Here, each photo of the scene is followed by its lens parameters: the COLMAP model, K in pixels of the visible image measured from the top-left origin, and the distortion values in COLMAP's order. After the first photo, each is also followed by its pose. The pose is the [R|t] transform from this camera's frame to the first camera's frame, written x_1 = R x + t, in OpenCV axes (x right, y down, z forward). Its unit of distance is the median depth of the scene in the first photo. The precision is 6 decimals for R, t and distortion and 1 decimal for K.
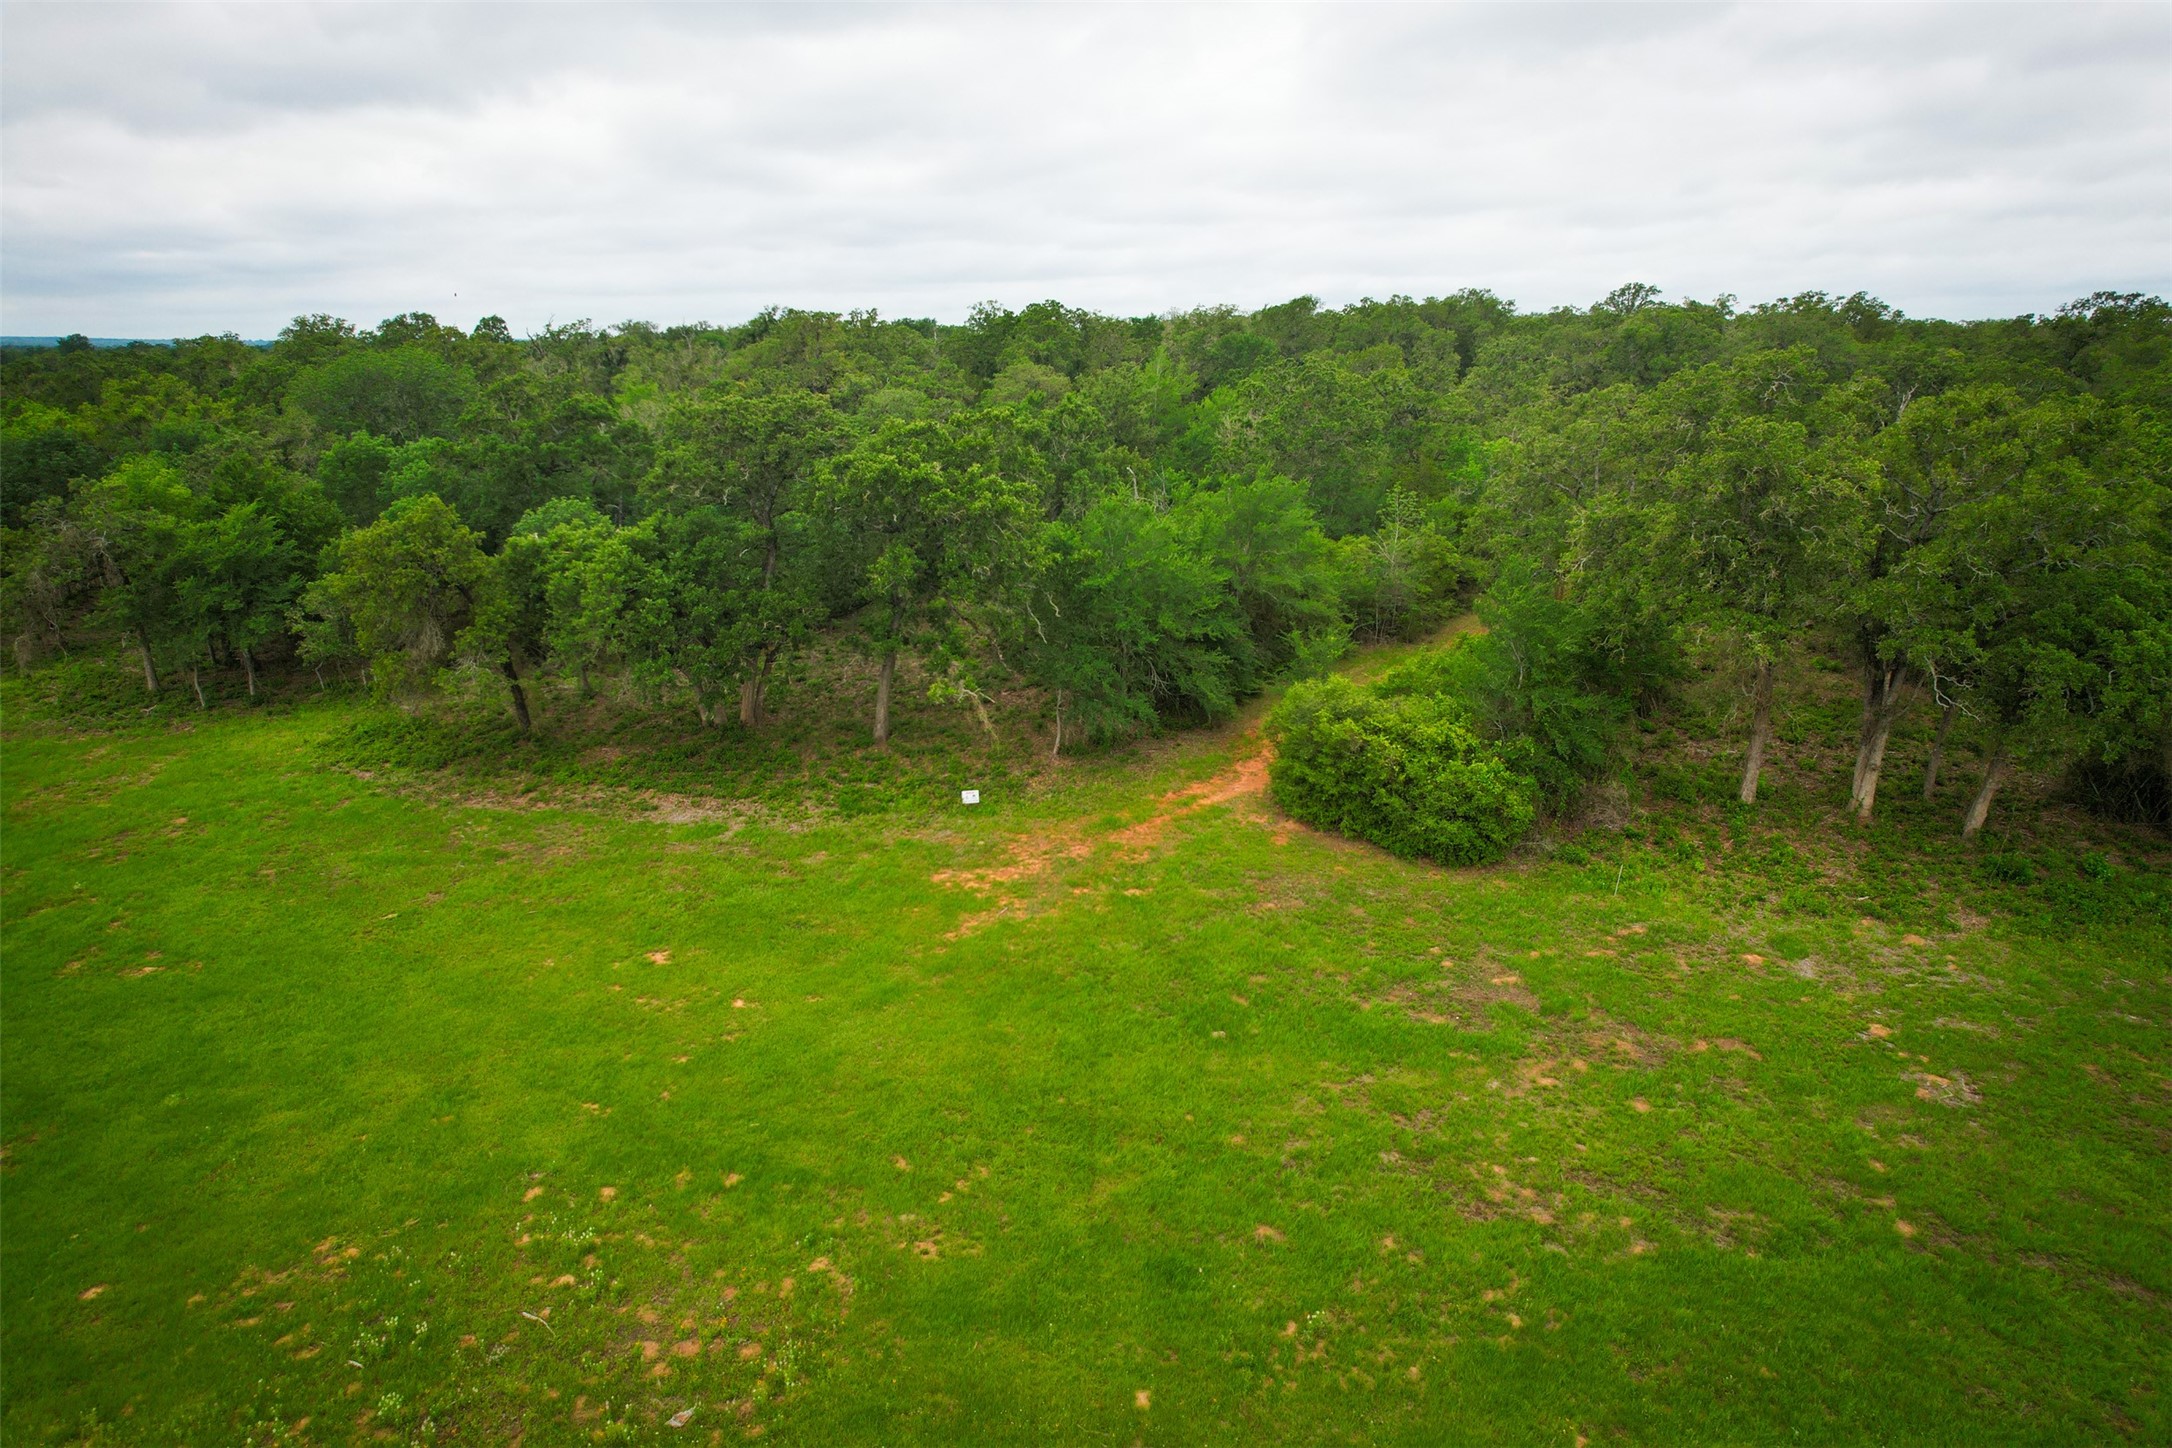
lens RADIAL K [[1380.9, 0, 1084.6], [0, 1380.9, 734.6], [0, 0, 1]] dist [-0.074794, 0.067952]
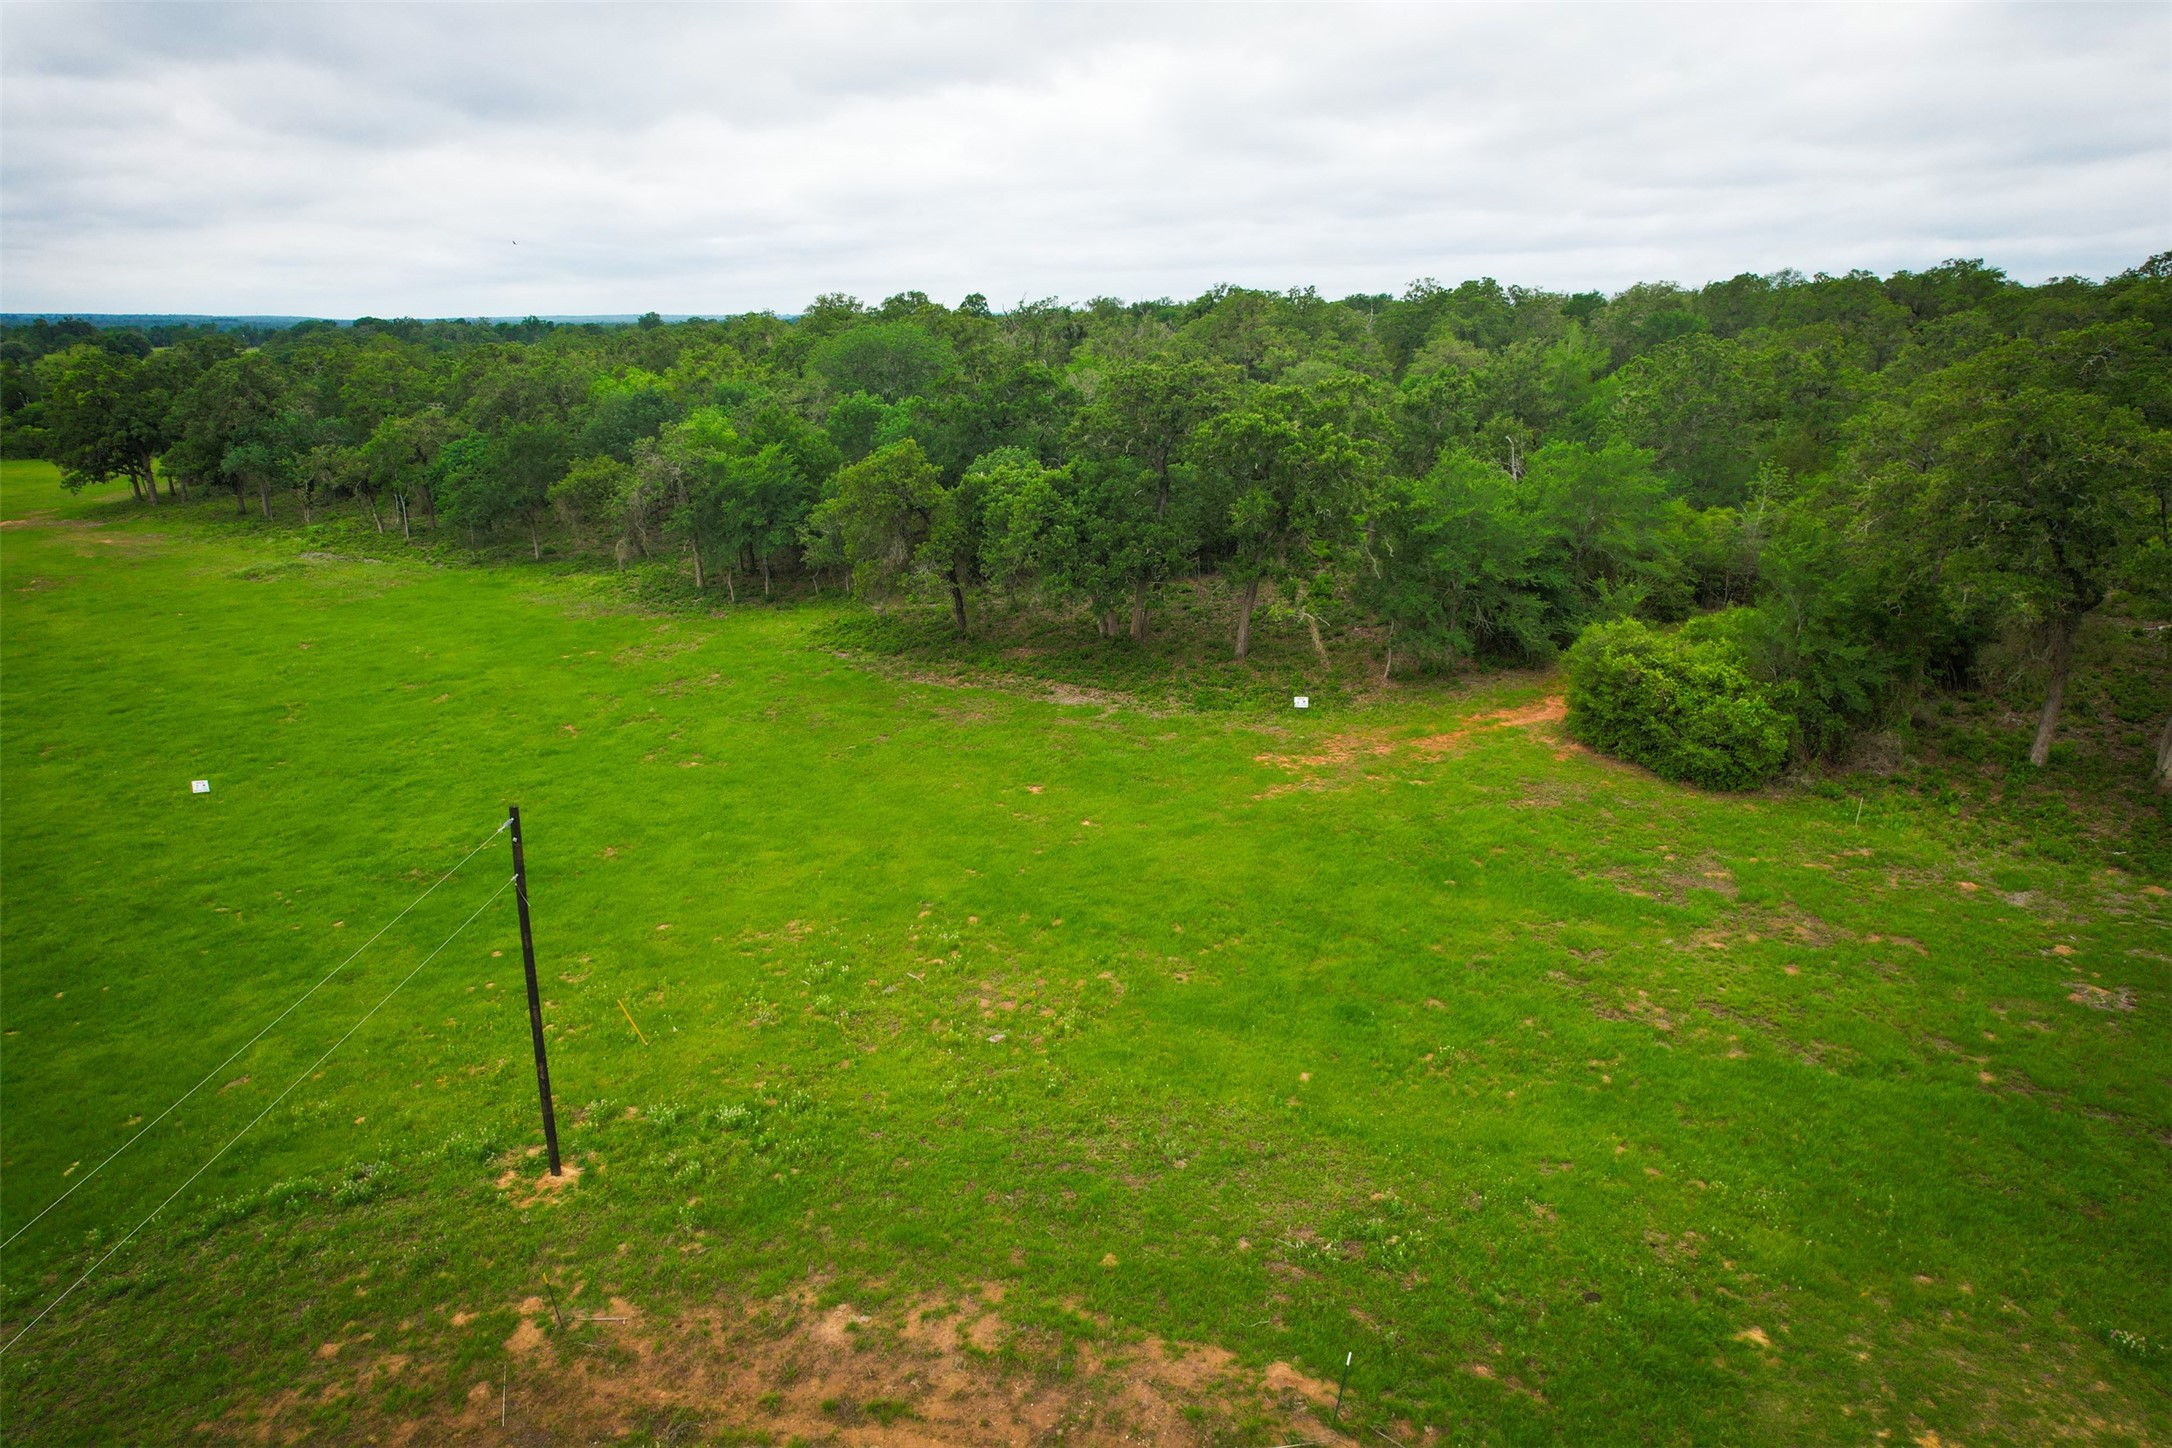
lens RADIAL K [[1380.9, 0, 1084.6], [0, 1380.9, 734.6], [0, 0, 1]] dist [-0.074794, 0.067952]
pose [[0.947874, 0.087037, -0.306529, 0.110881], [-0.081805, 0.996200, 0.029900, 0.054469], [0.307967, -0.003266, 0.951392, -0.199608]]
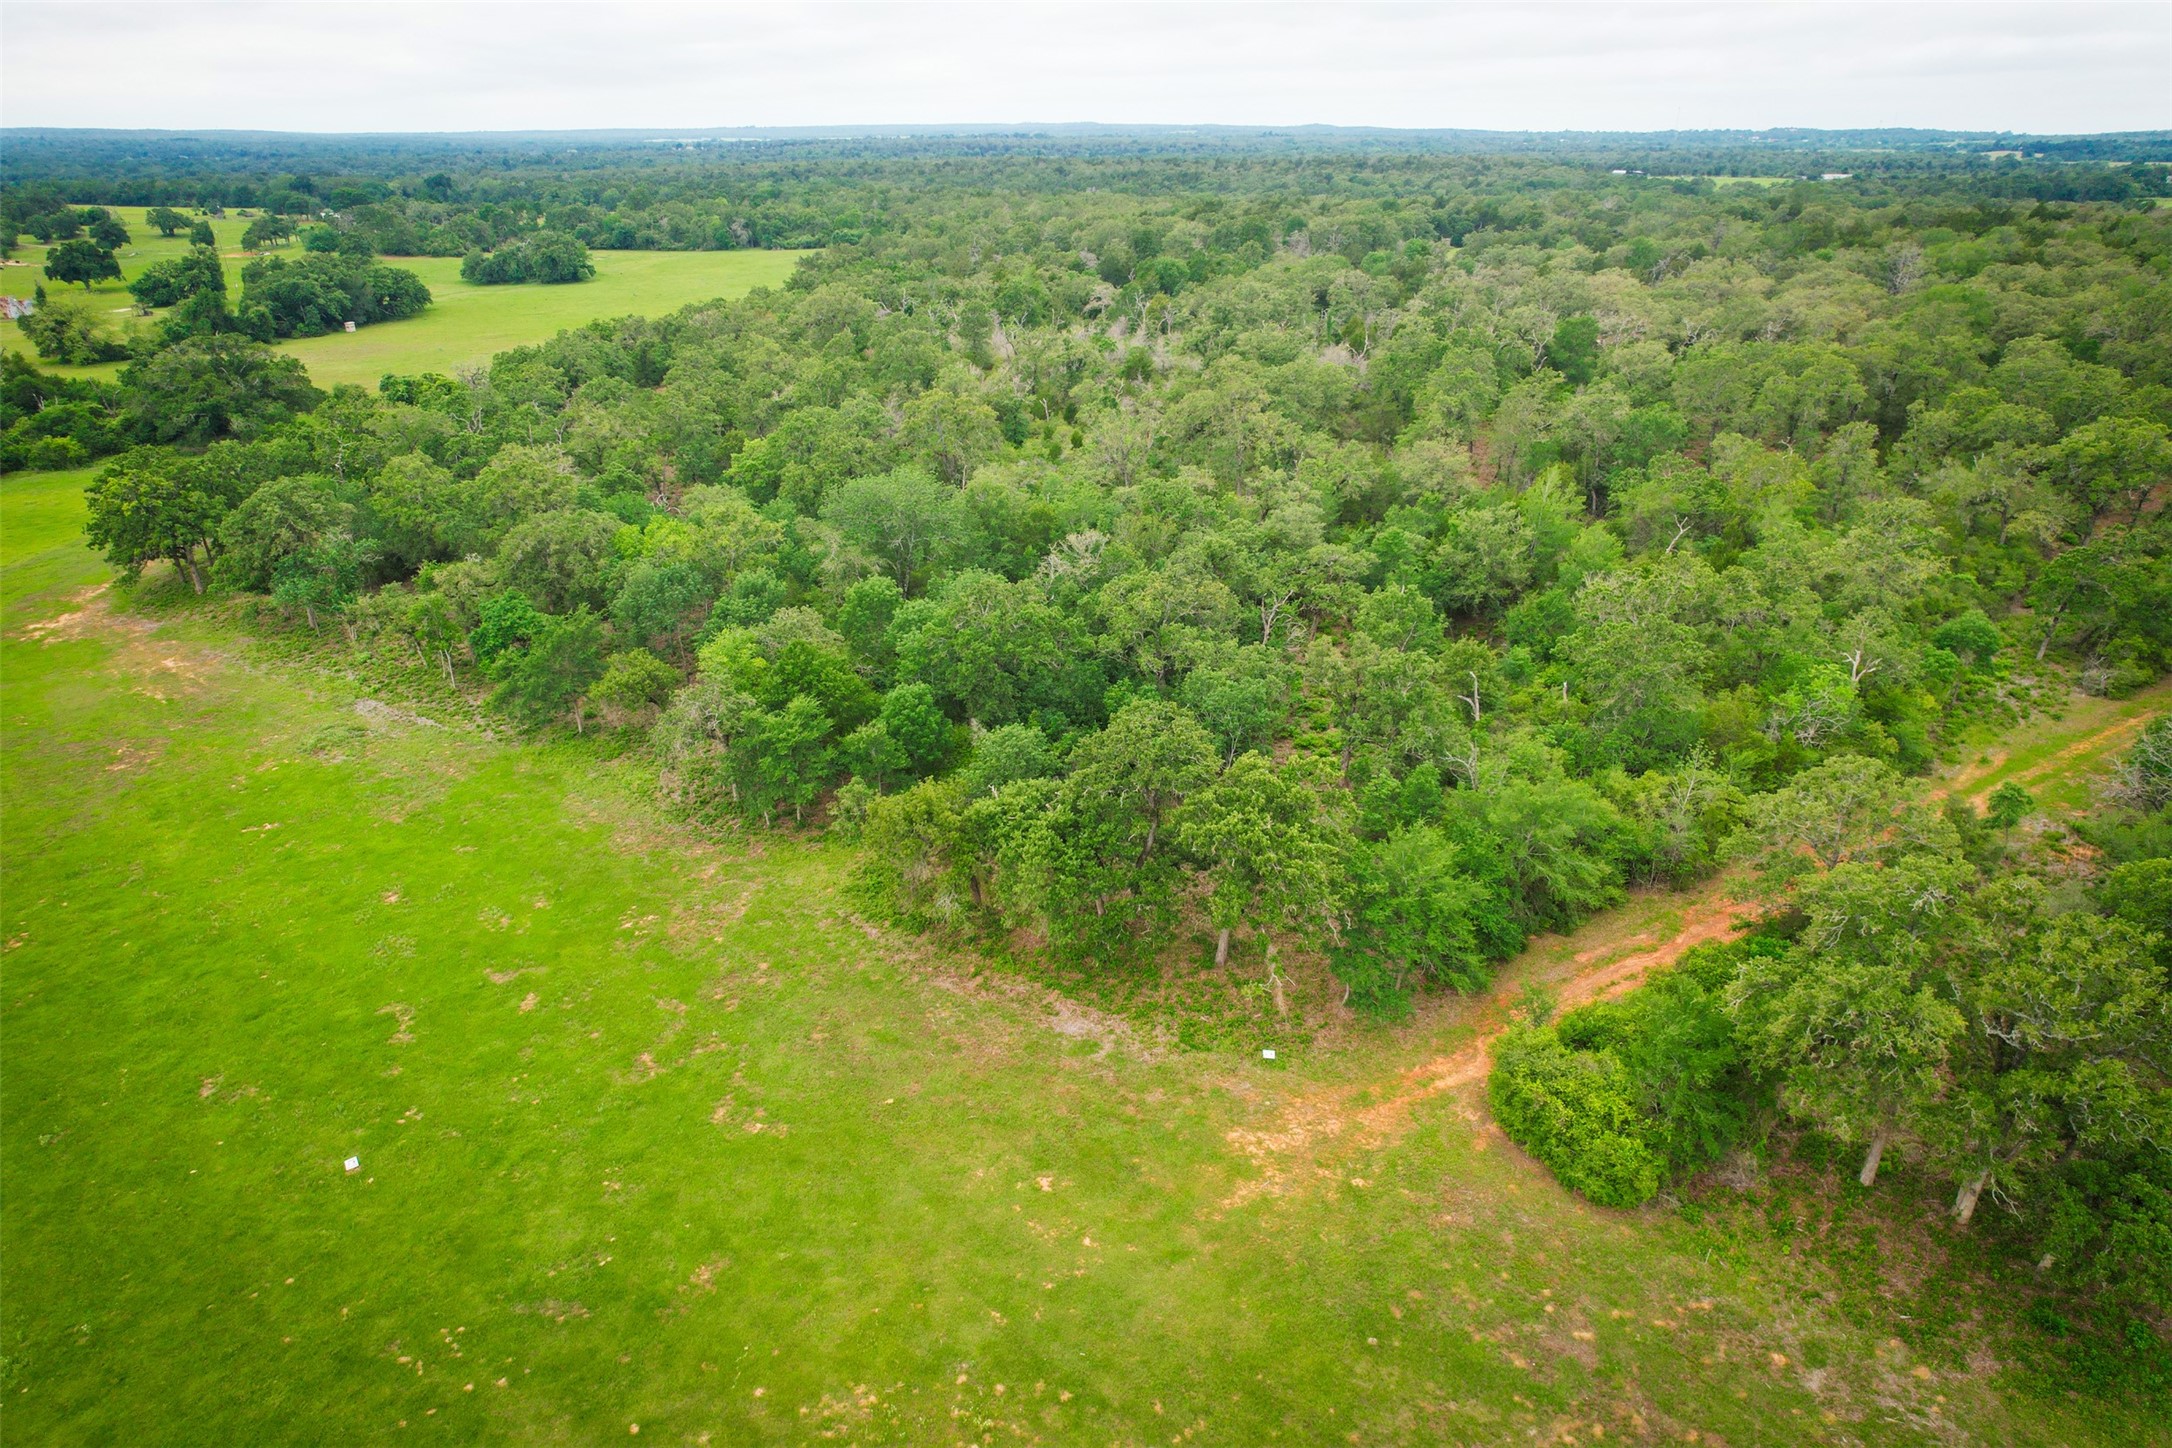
lens RADIAL K [[1363.4, 0, 1087.2], [0, 1363.4, 767.5], [0, 0, 1]] dist [-0.084975, 0.082073]
pose [[0.948633, 0.123620, -0.291226, 0.111771], [-0.075109, 0.982184, 0.172258, -0.482599], [0.307332, -0.141536, 0.941018, -0.330321]]
